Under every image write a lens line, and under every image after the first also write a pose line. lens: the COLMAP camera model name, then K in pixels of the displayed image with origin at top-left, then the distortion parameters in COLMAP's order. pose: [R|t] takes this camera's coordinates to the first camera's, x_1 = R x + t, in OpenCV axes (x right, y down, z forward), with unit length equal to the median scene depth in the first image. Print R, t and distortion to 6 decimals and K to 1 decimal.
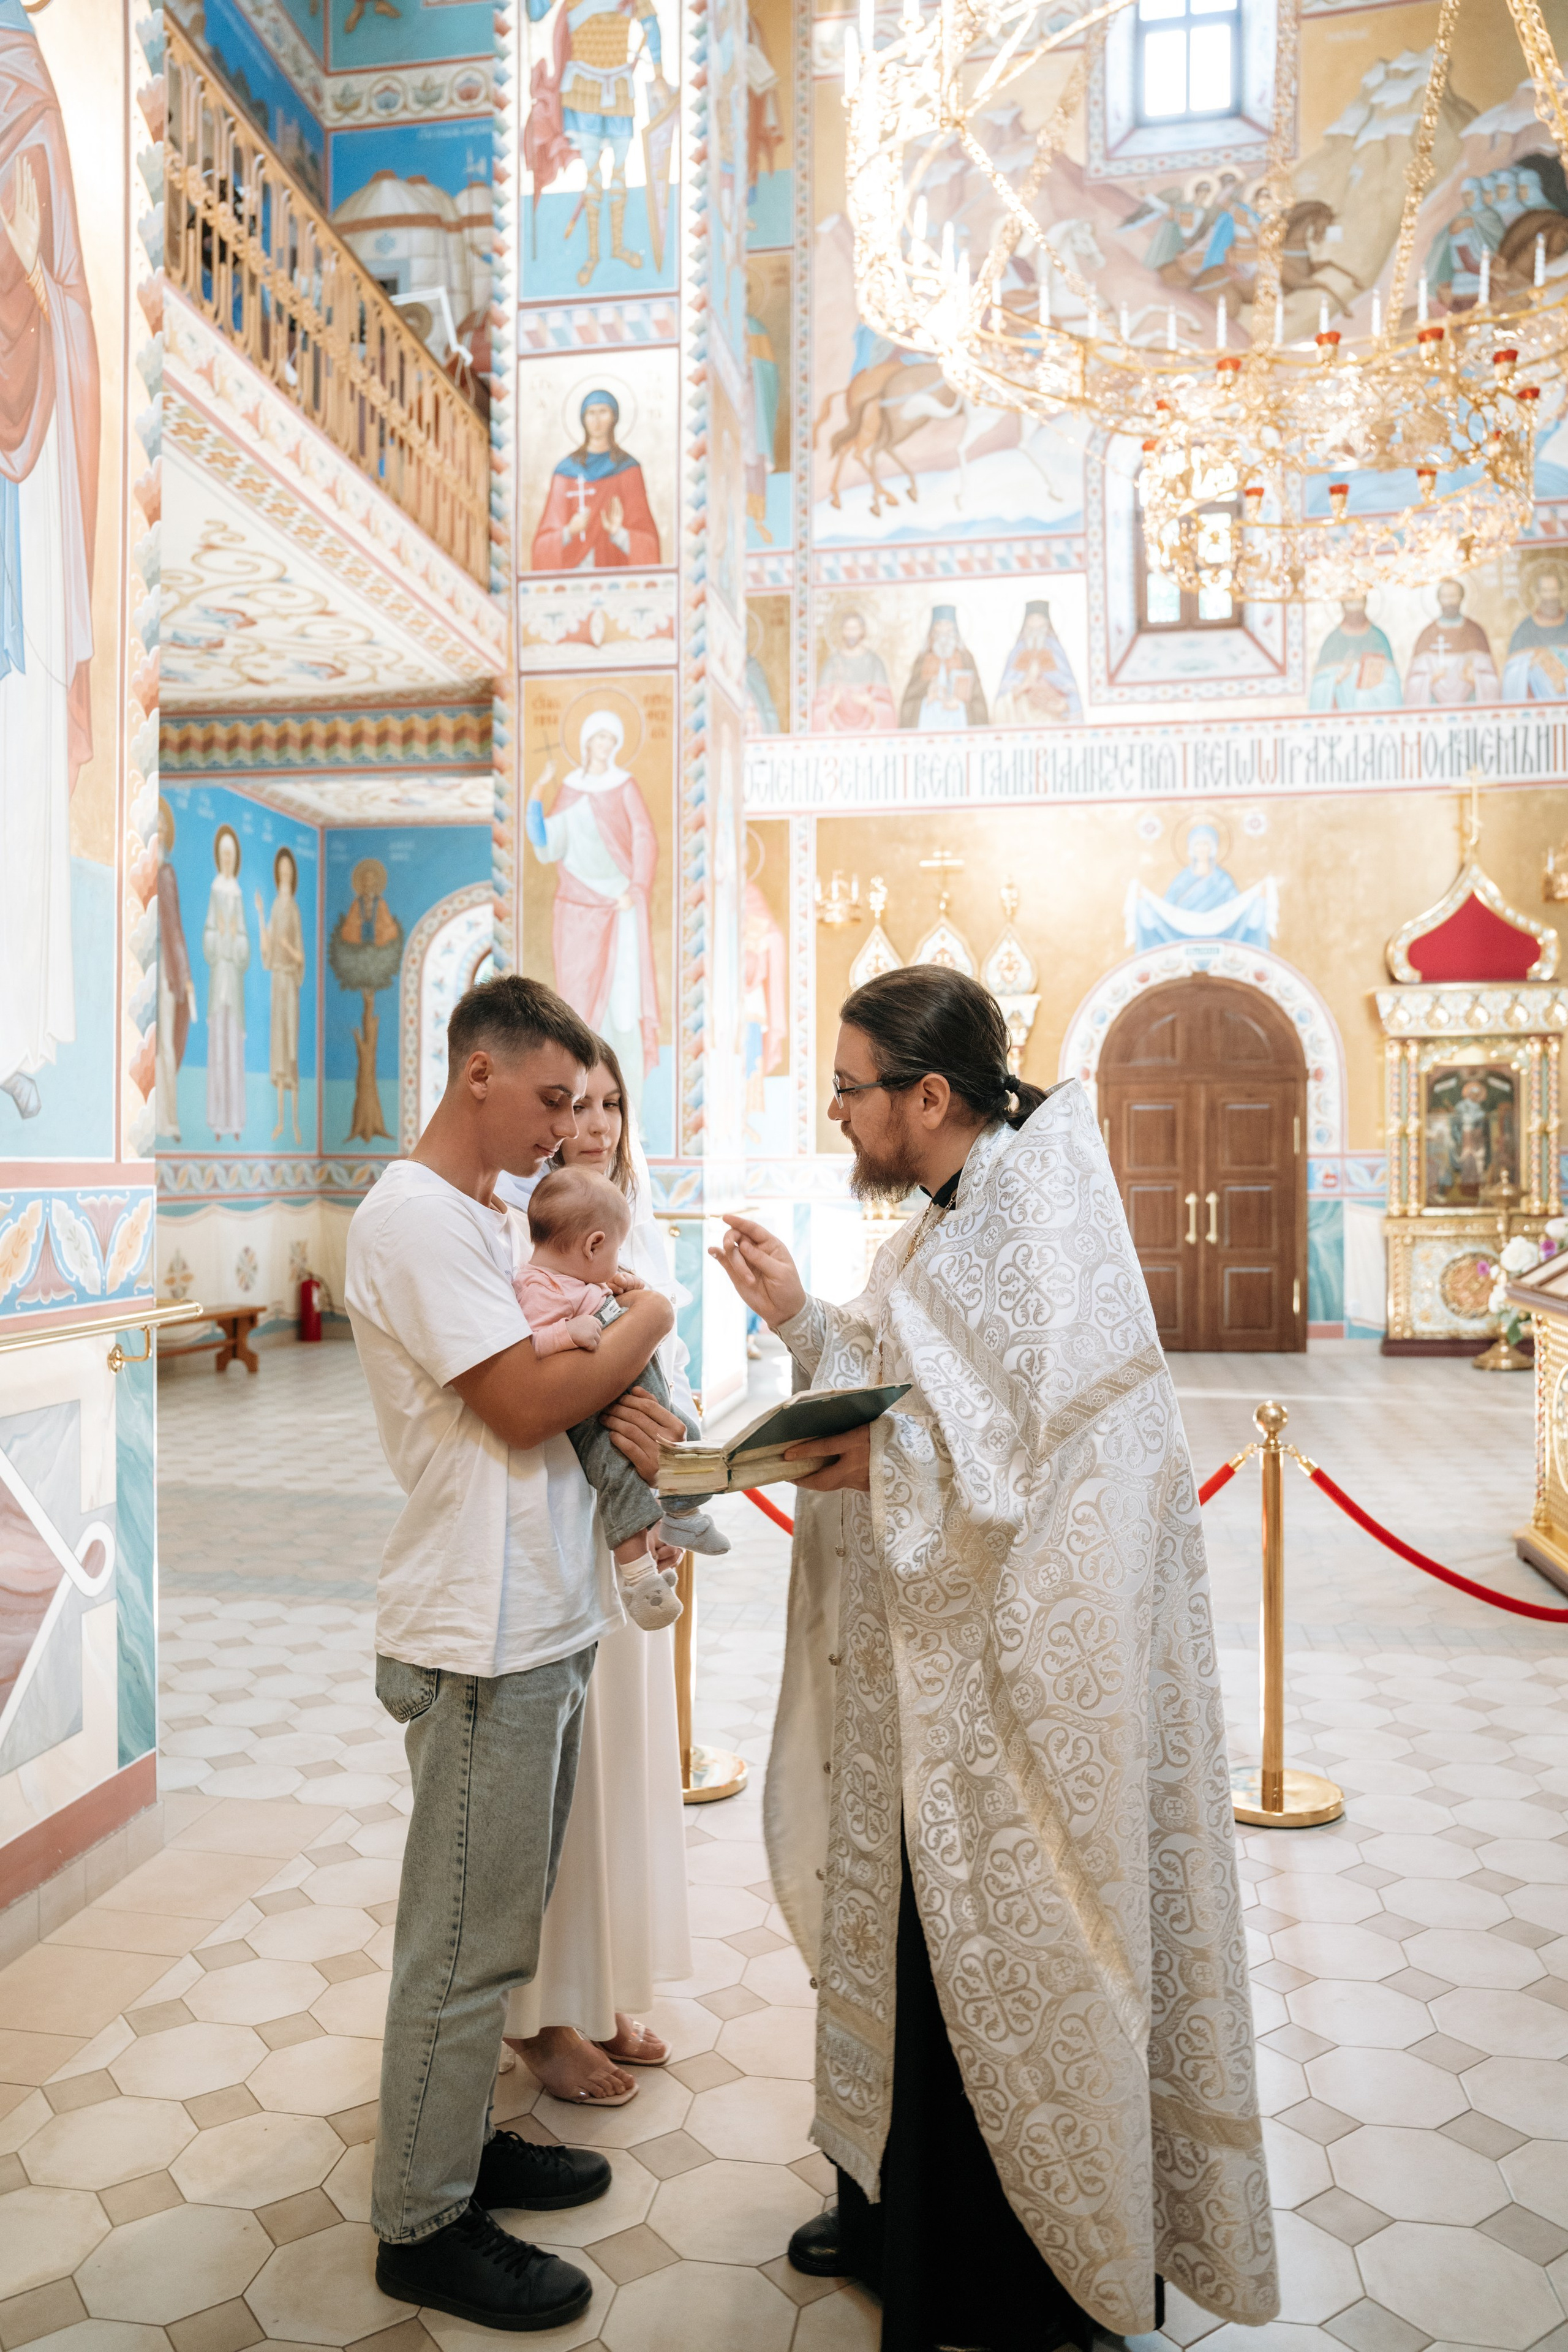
lens RADIAL K [[1761.4, 0, 818.2], [0, 1761.4, 1136.9], [0, 0, 1]] dist [-0.003280, 0.037618]
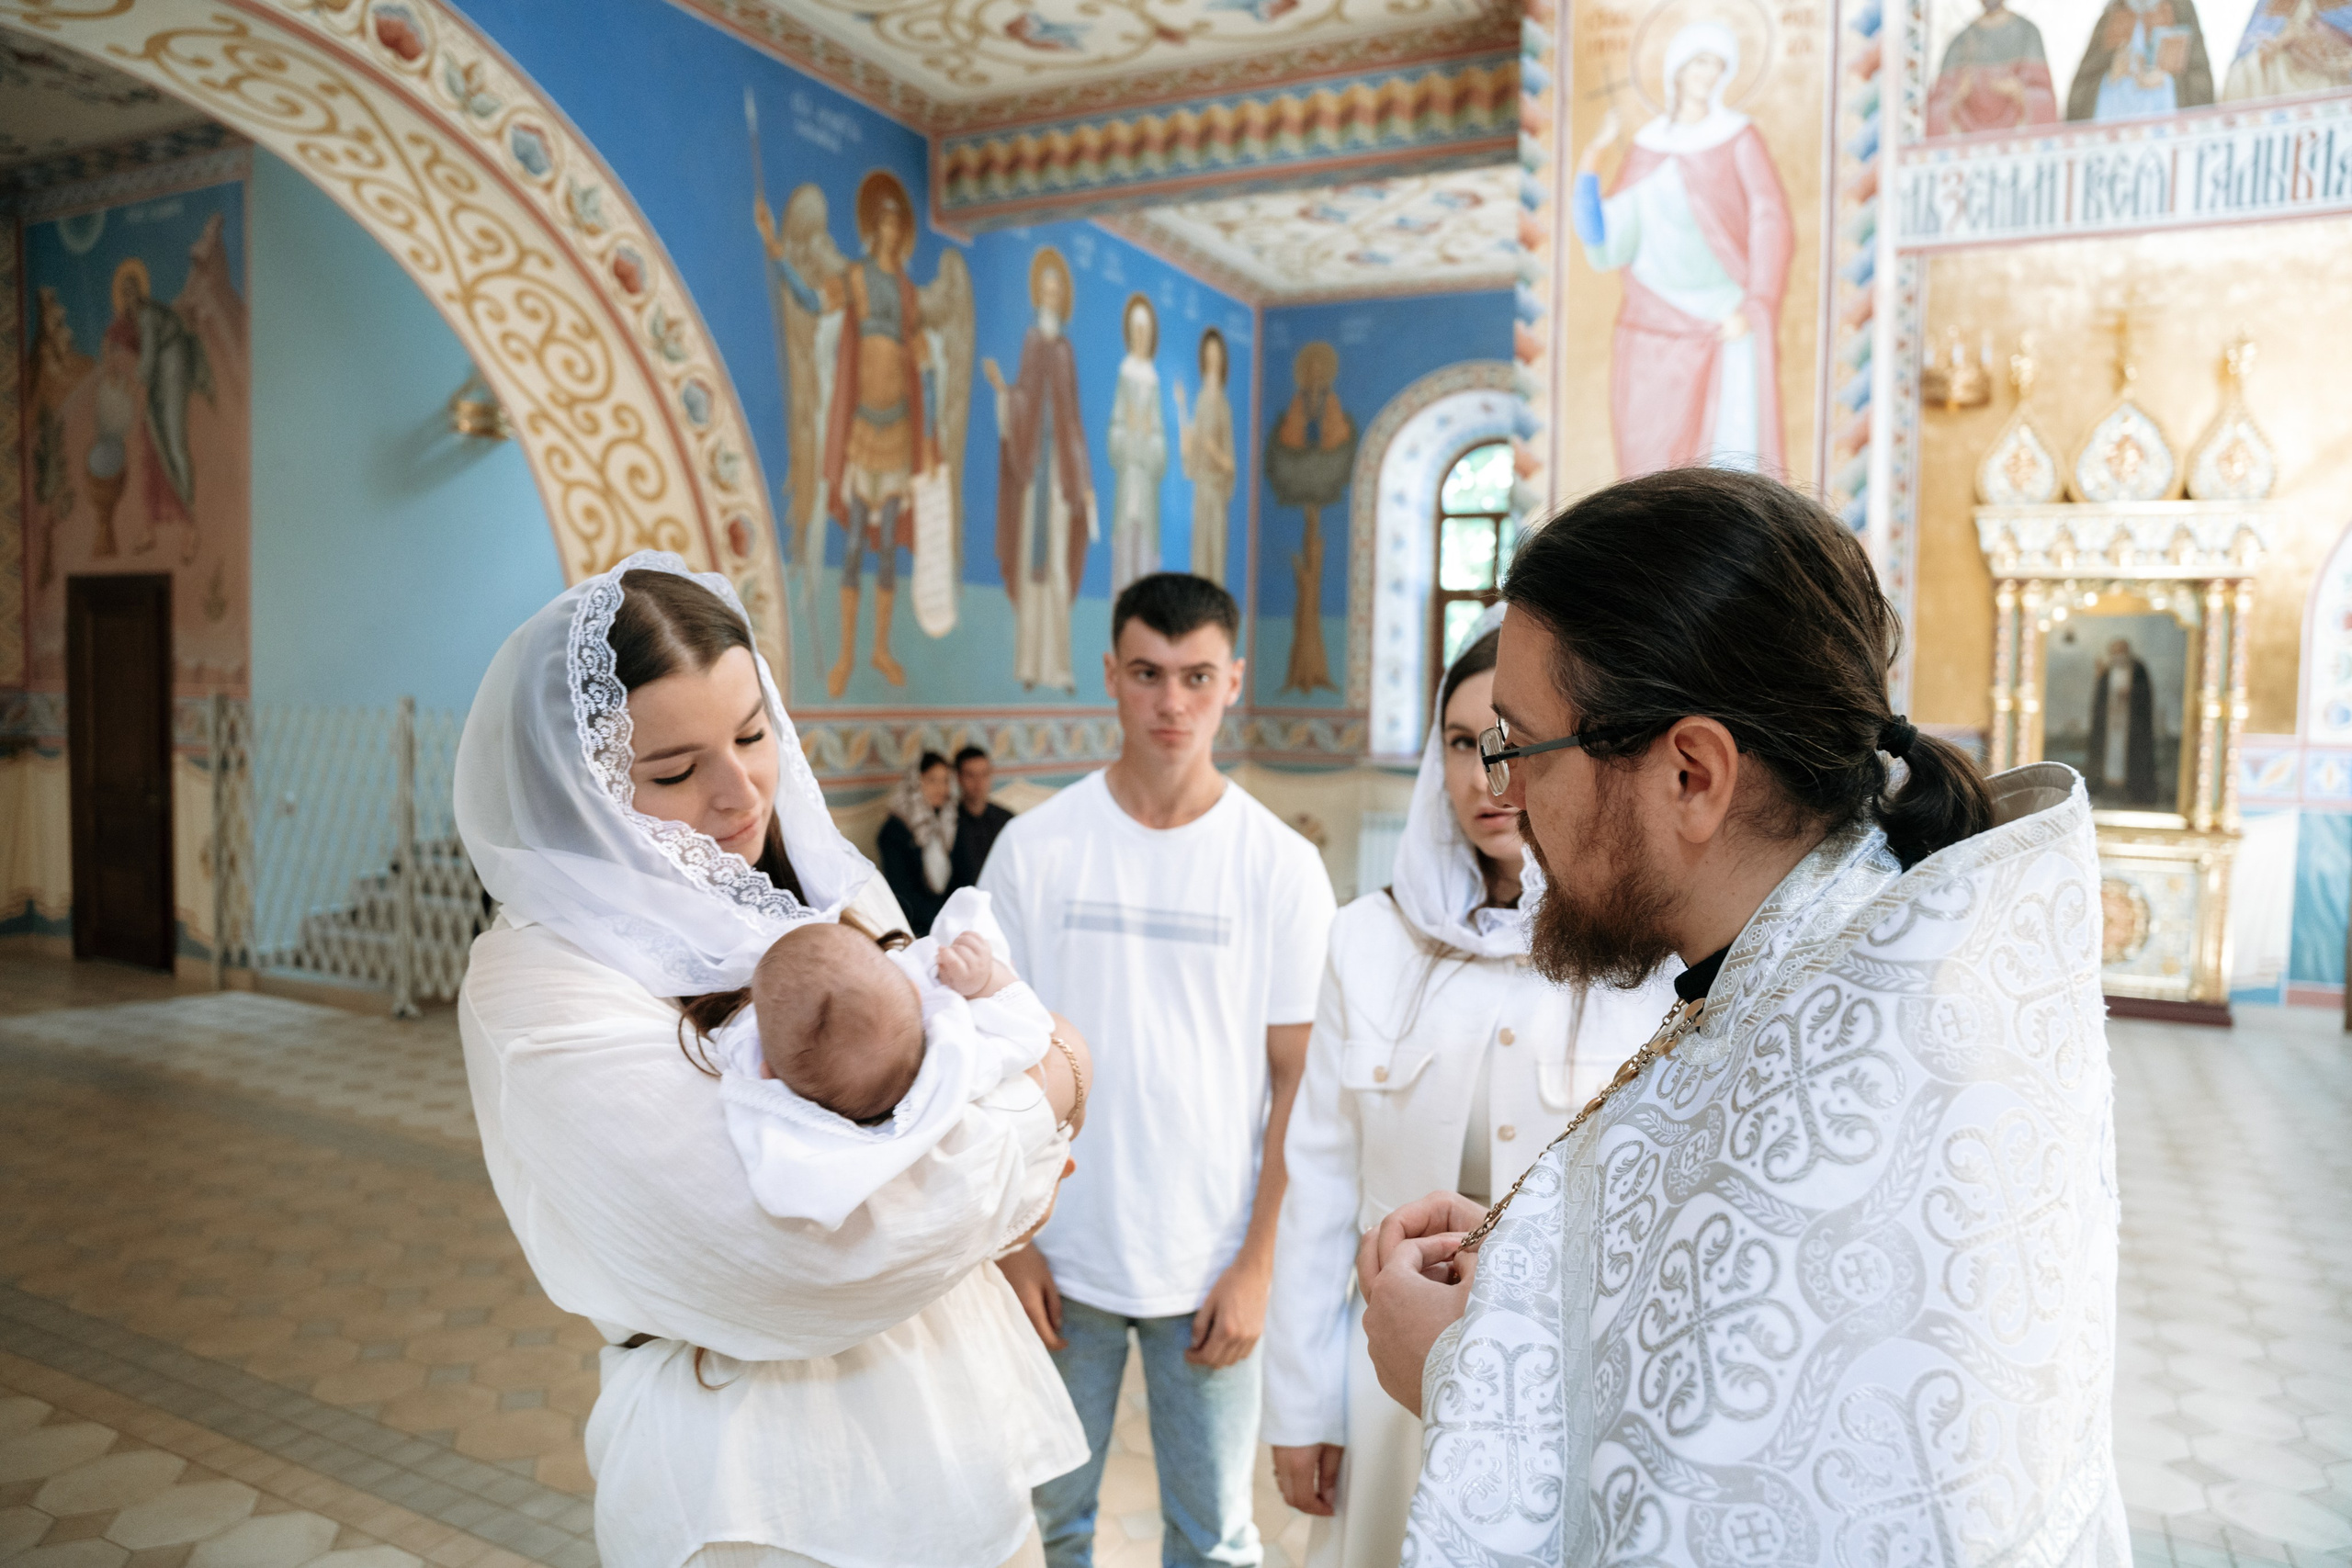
lens RADIAL K [[1613.6, 0, 1176.0], [0, 1613.6, 784.0], [0, 0, 1]] dist [-0.102446, 0.087895]
pose [[0.948365, 0.044687, -0.314018, -0.080988], [-0.023944, 0.997287, 0.069607, -0.005916], [0.316276, -0.058494, 0.946862, 0.288840]]
